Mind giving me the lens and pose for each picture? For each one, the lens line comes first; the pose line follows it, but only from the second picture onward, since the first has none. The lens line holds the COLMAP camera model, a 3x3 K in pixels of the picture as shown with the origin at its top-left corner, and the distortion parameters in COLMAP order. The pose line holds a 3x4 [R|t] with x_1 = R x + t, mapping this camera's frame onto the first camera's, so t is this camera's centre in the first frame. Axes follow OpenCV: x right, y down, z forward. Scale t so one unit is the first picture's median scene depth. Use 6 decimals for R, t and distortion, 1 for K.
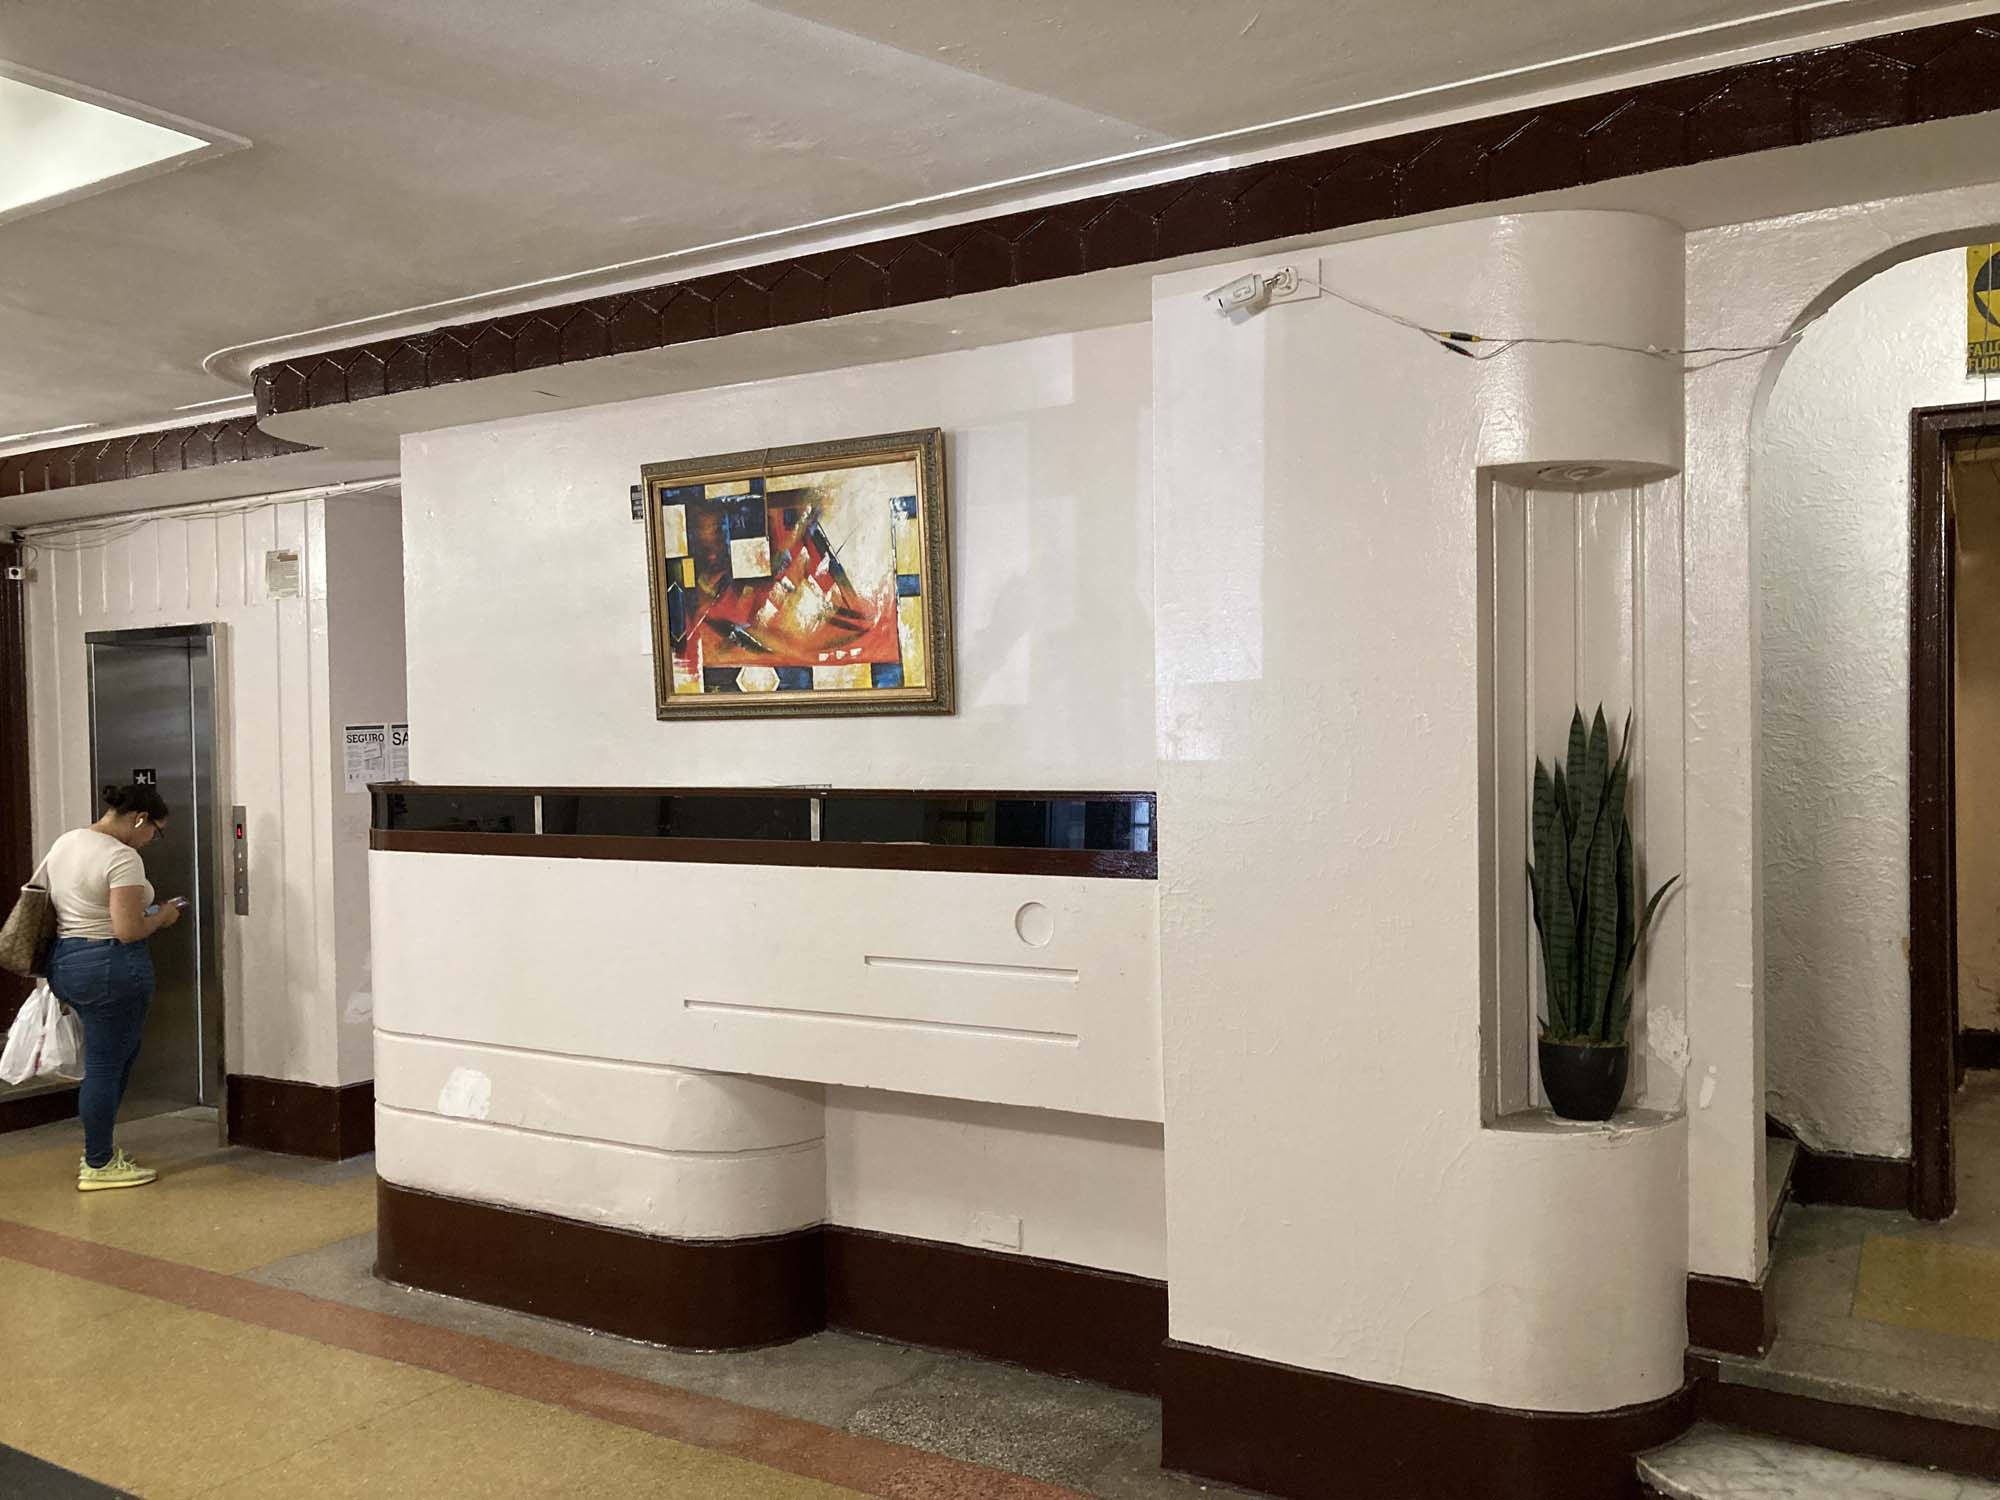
lens RADIAL K [[1645.0, 0, 1000.0], [0, 1645.0, 750.0], [0, 0, 1]] dist [0.008200, -0.000517]
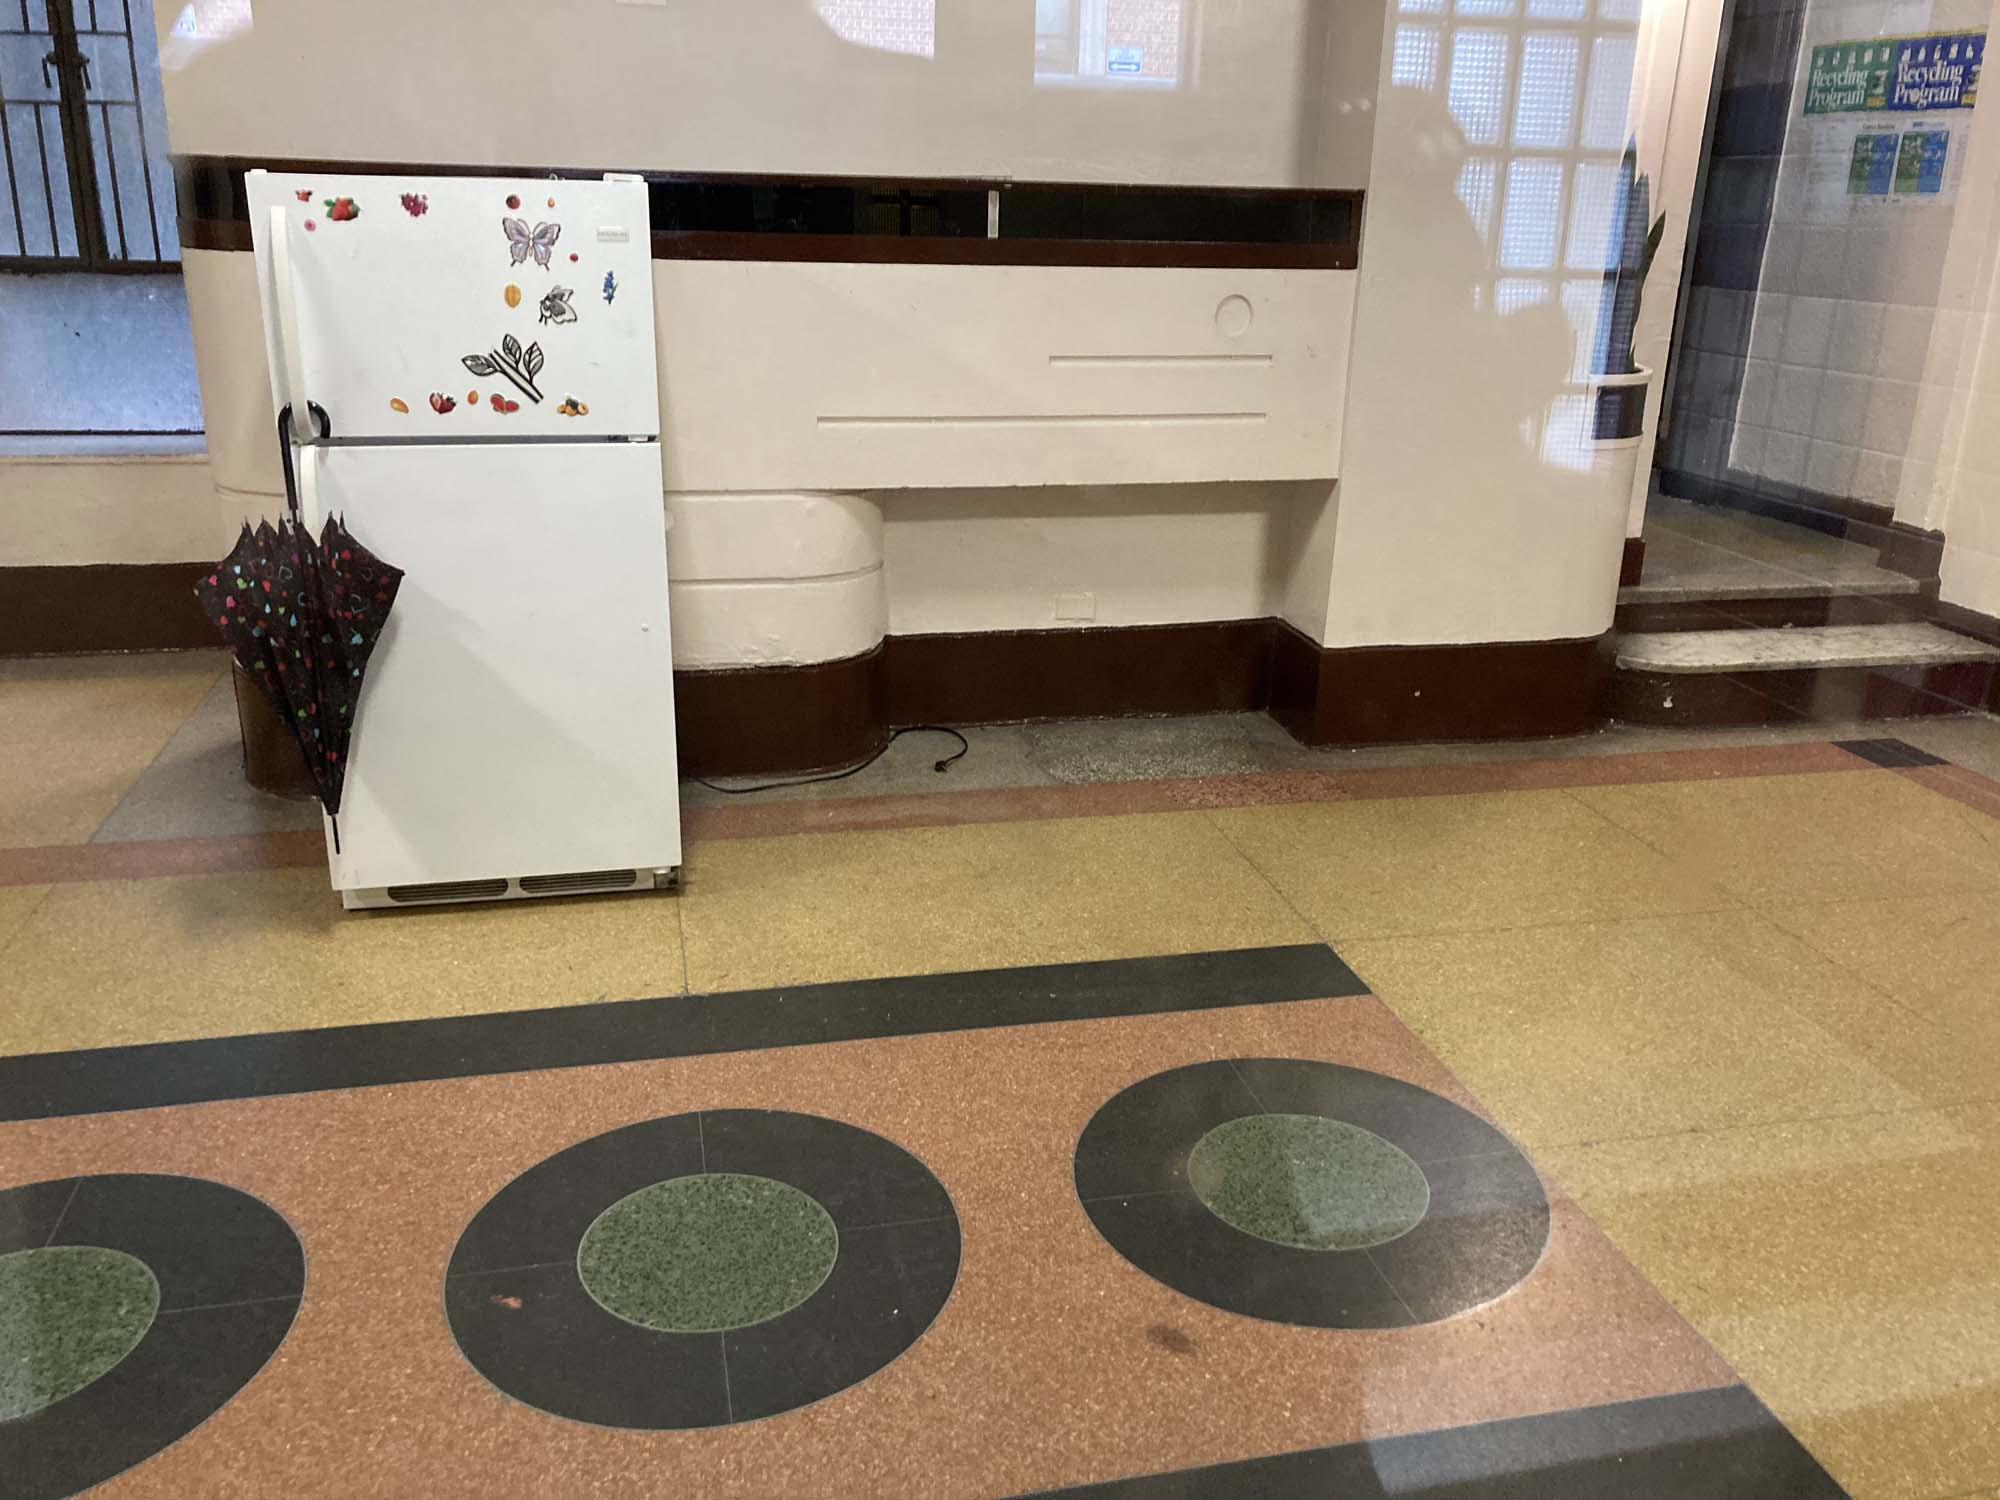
lens RADIAL K [[1609.9, 0, 1000.0], [0, 1609.9, 750.0], [0, 0, 1]] dist [0.079348, -0.123799]
pose [[0.728279, -0.198190, 0.655996, -0.733200], [-0.024539, 0.949109, 0.313989, 0.037712], [-0.684841, -0.244770, 0.686353, 0.240341]]
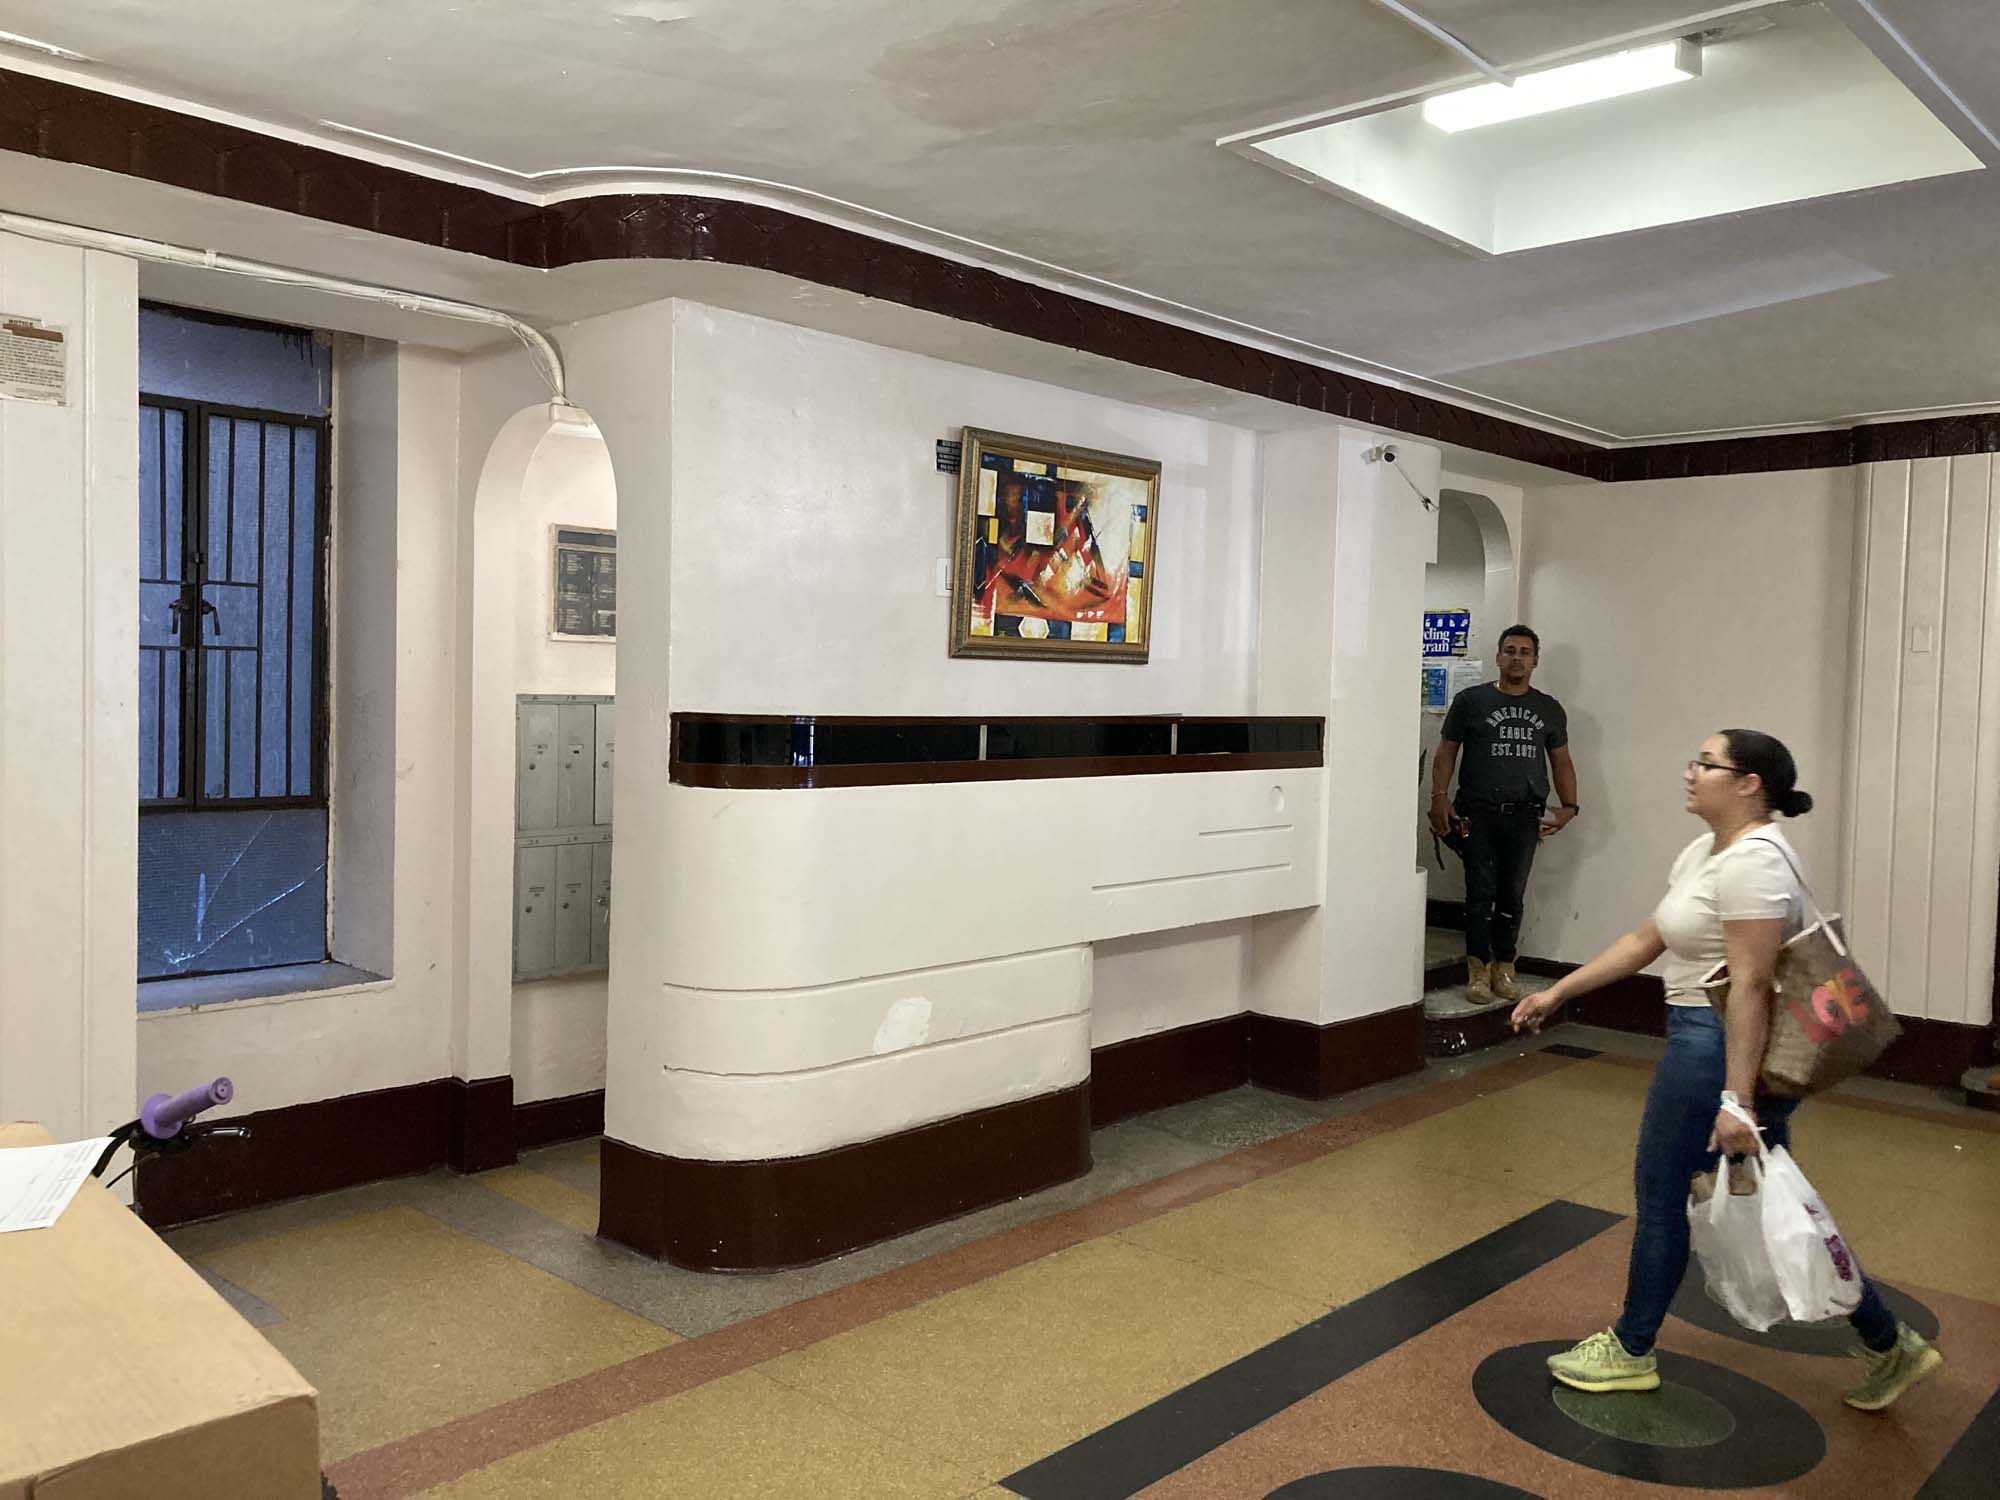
lens RADIAL K [[1674.2, 0, 1002.1], [0, 1674.2, 733.3], [0, 0, 1]] dist [0.076406, -0.002962]
pose [[0.198409, -0.011113, 0.980056, -1.387274], [-0.008634, 0.999877, 0.013086, 0.019237], [-0.980081, -0.011058, 0.198289, 0.788132]]
